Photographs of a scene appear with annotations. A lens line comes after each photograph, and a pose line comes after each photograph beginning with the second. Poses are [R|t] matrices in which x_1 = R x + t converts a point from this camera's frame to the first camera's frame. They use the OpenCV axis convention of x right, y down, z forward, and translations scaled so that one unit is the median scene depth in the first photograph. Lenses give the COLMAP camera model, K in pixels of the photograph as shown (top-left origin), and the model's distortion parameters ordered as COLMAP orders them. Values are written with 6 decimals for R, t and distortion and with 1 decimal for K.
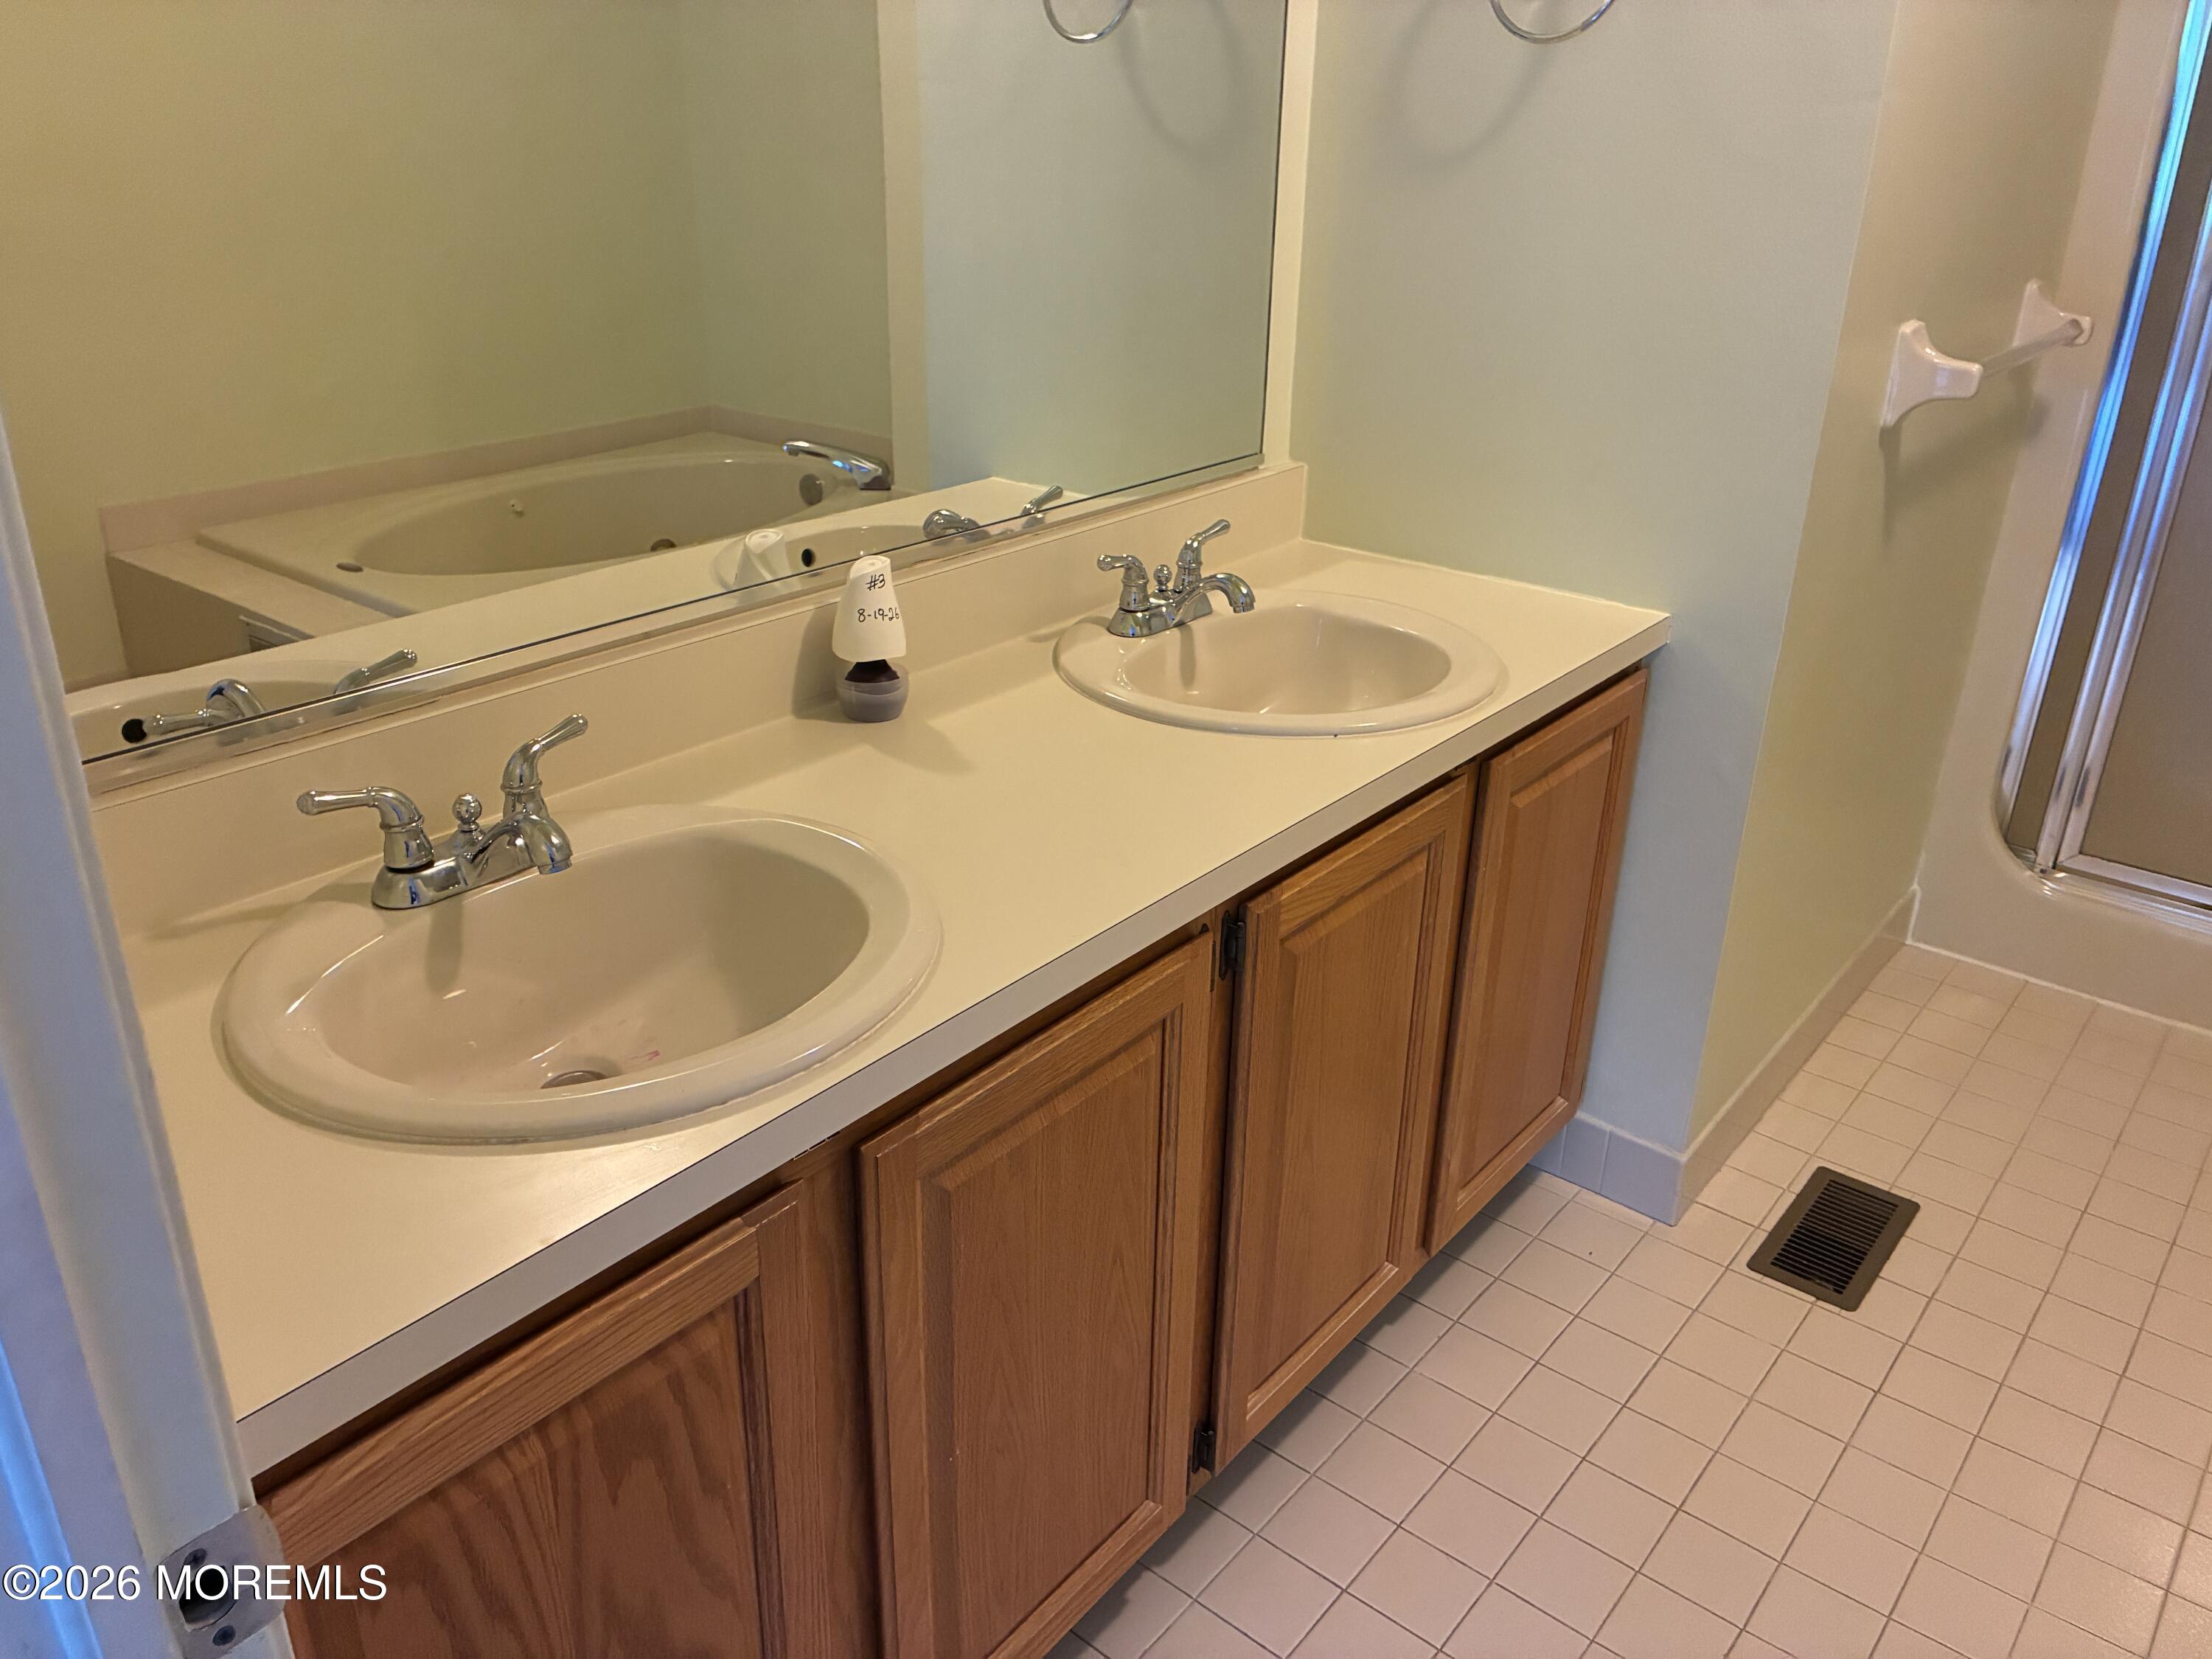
lens RADIAL K [[1651.5, 0, 1100.5], [0, 1651.5, 853.0], [0, 0, 1]] dist [-0.005561, -0.003070]
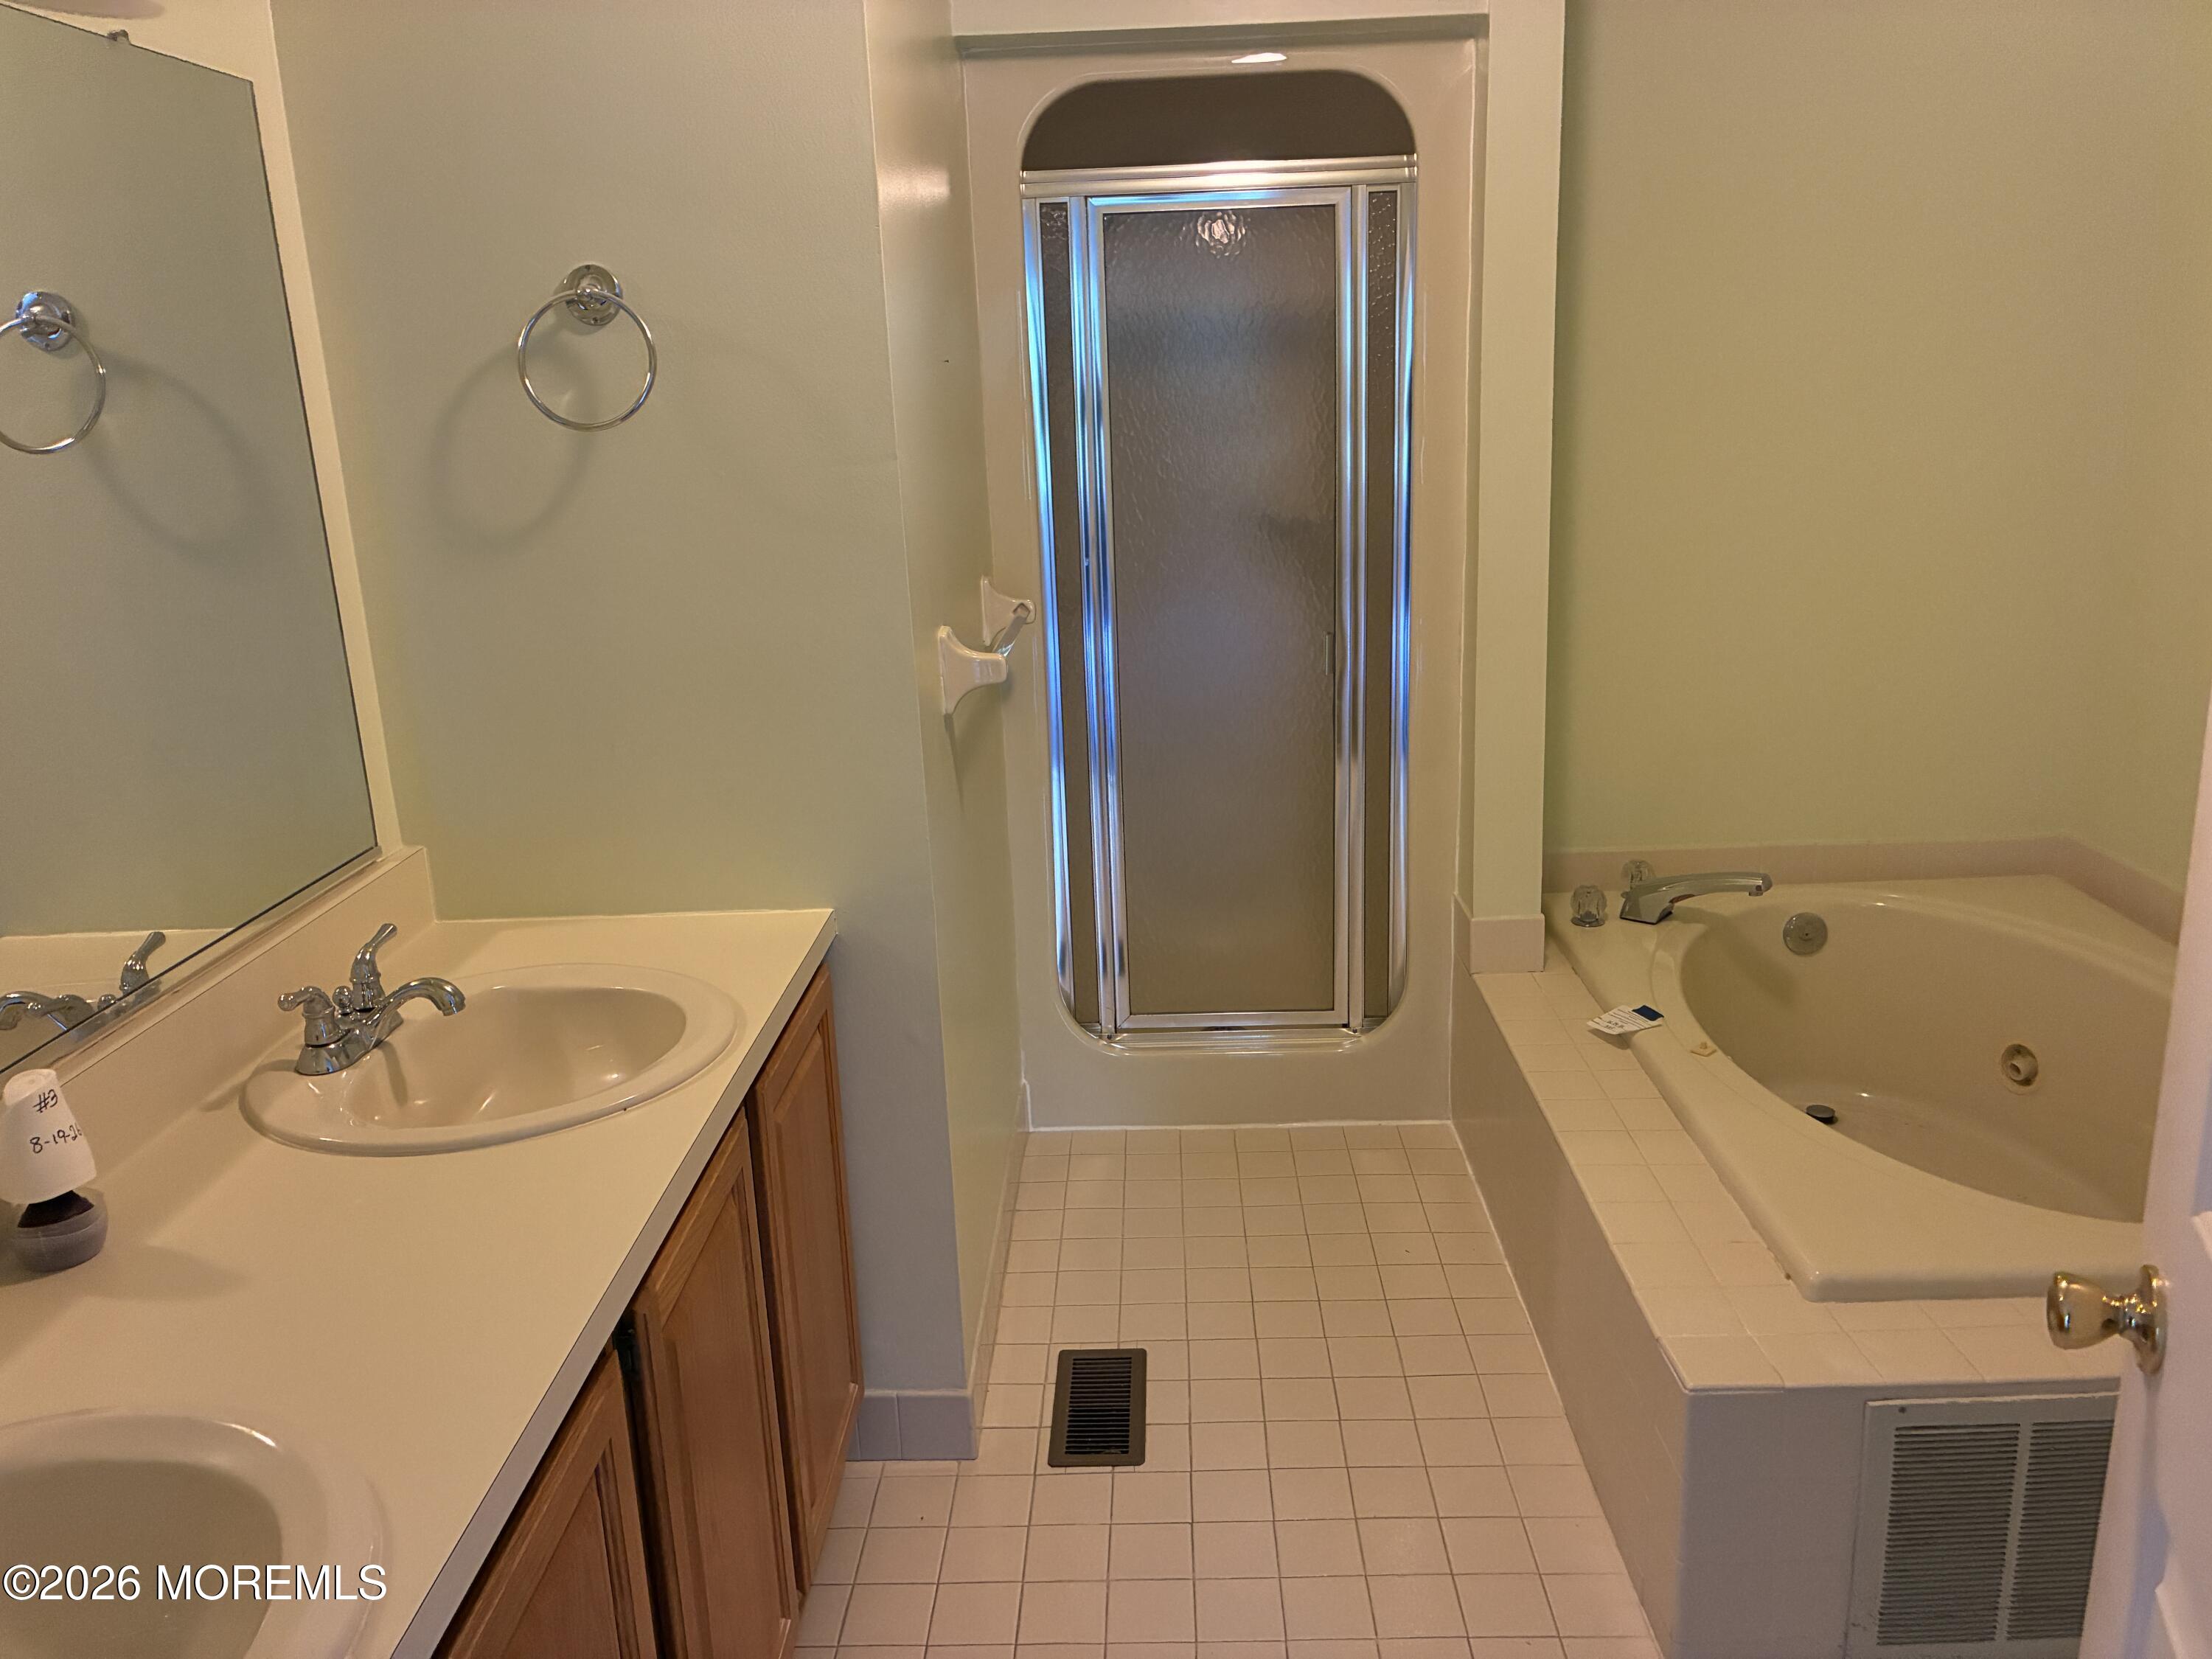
lens RADIAL K [[1653.0, 0, 1106.0], [0, 1653.0, 829.5], [0, 0, 1]] dist [-0.031403, 0.086629]
pose [[0.782972, -0.204094, 0.587623, -0.147040], [0.309377, 0.947292, -0.083213, -0.048809], [-0.539667, 0.246951, 0.804845, 0.012013]]
